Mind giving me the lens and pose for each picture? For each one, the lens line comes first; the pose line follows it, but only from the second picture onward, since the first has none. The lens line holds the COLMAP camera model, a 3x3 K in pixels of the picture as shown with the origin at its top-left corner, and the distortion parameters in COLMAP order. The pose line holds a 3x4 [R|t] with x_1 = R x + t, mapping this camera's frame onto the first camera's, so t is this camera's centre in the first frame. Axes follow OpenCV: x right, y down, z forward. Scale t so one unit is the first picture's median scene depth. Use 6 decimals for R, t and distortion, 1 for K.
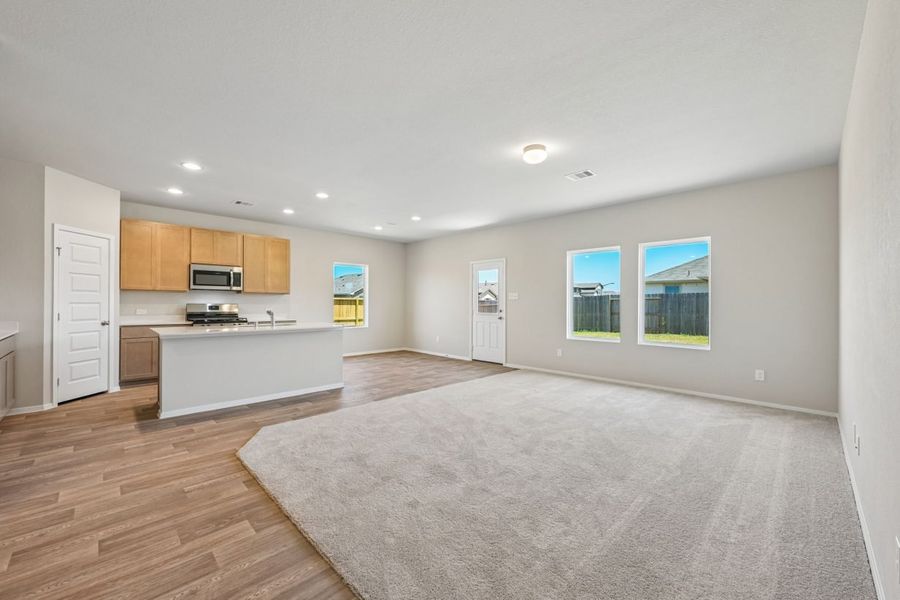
lens RADIAL K [[356.3, 0, 449.3], [0, 356.3, 302.3], [0, 0, 1]] dist [-0.000546, 0.000012]
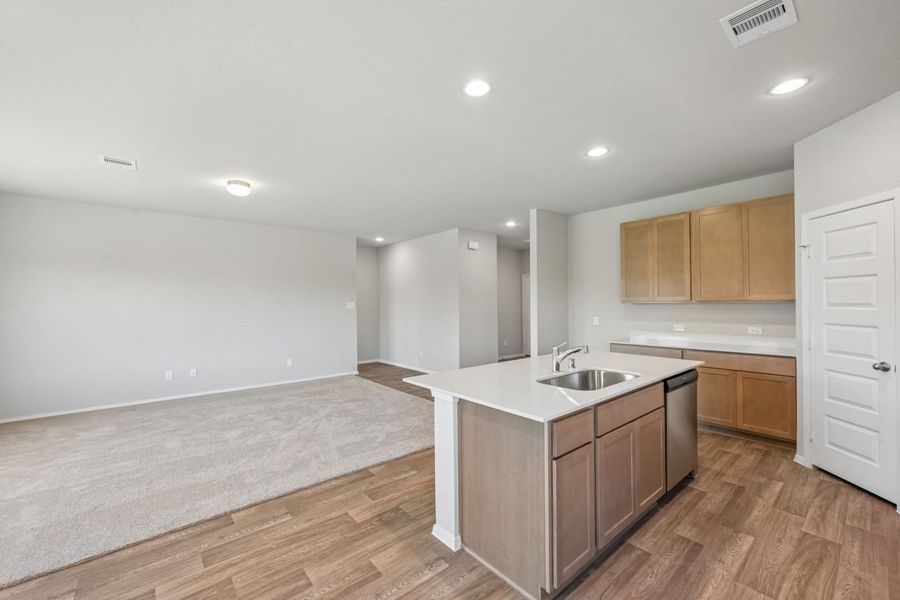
lens RADIAL K [[356.3, 0, 449.3], [0, 356.3, 302.3], [0, 0, 1]] dist [-0.000546, 0.000012]
pose [[-0.996438, 0.005387, 0.084152, -0.330558], [0.005010, 0.999976, -0.004691, -0.029942], [-0.084175, -0.004252, -0.996442, 1.327748]]
